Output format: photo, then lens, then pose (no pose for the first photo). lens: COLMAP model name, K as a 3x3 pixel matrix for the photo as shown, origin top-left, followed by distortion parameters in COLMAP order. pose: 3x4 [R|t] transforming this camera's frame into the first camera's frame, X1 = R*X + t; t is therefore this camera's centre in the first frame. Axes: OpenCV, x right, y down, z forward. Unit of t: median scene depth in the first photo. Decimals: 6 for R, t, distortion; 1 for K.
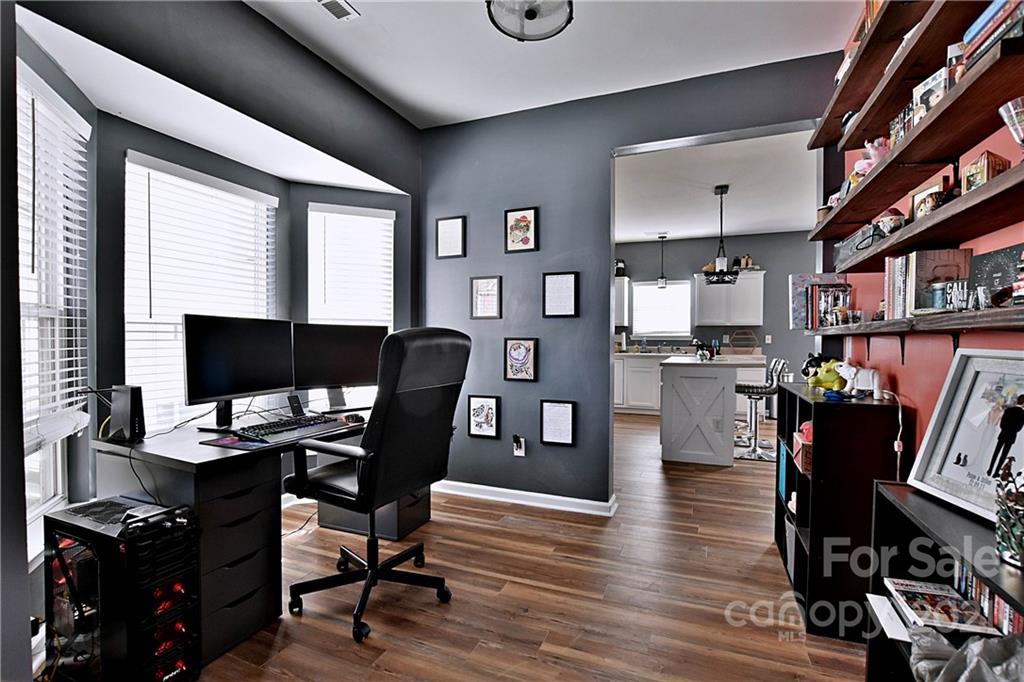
lens RADIAL K [[463.3, 0, 511.6], [0, 463.3, 346.1], [0, 0, 1]] dist [-0.030254, 0.001082]
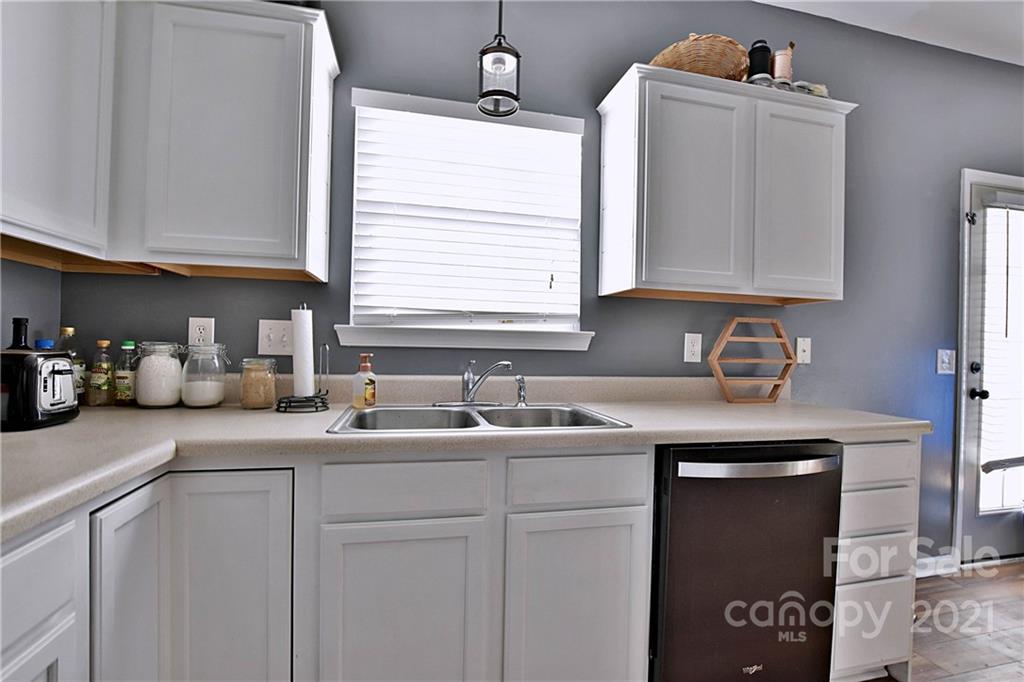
lens RADIAL K [[463.3, 0, 514.7], [0, 463.3, 339.0], [0, 0, 1]] dist [-0.030254, 0.001082]
pose [[0.825267, 0.014022, 0.564569, 0.205882], [-0.017381, 0.999849, 0.000574, -0.017871], [-0.564476, -0.010286, 0.825386, 0.785387]]
